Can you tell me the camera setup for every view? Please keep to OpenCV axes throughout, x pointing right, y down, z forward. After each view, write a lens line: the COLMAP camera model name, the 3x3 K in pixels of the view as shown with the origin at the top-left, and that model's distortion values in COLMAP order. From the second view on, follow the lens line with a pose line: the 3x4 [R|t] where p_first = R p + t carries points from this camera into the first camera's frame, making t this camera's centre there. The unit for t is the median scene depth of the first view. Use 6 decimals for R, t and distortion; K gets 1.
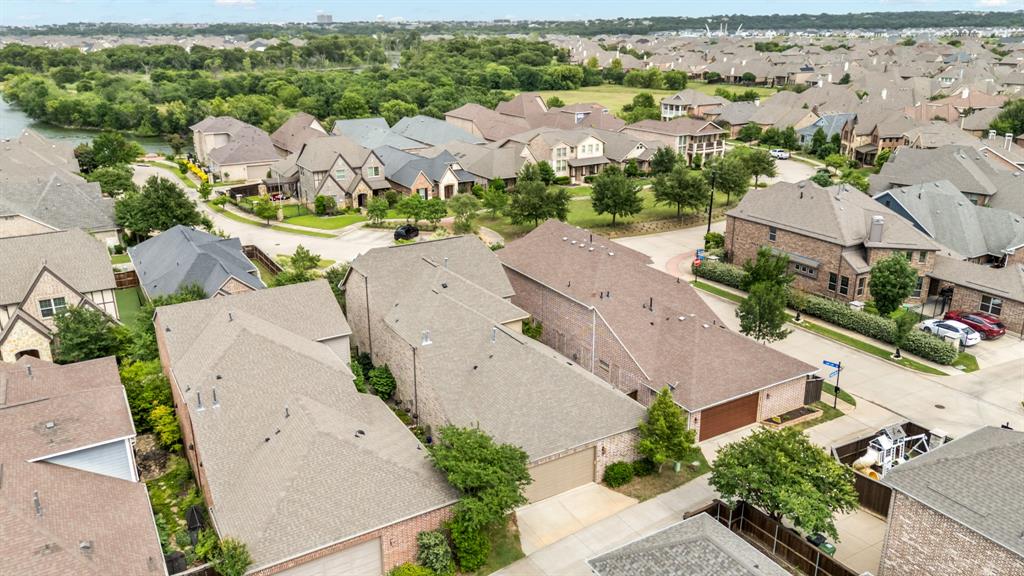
lens RADIAL K [[763.8, 0, 512.4], [0, 763.8, 285.0], [0, 0, 1]] dist [0.079185, -0.087266]
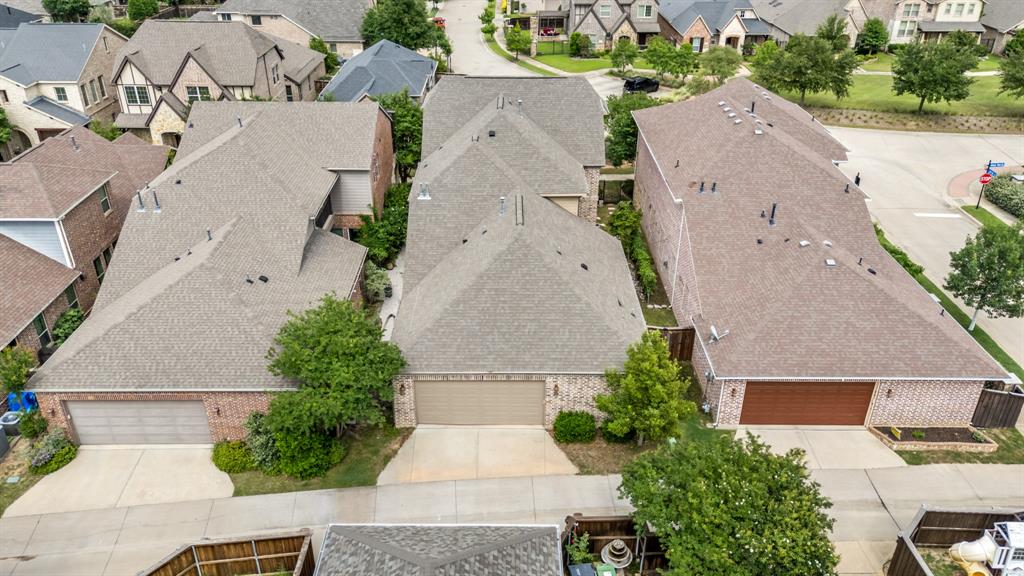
lens RADIAL K [[763.8, 0, 512.4], [0, 763.8, 285.0], [0, 0, 1]] dist [0.079185, -0.087266]
pose [[0.861661, 0.250009, -0.441629, 0.199414], [-0.172175, 0.962634, 0.209024, -0.010969], [0.477385, -0.104070, 0.872509, 0.197073]]
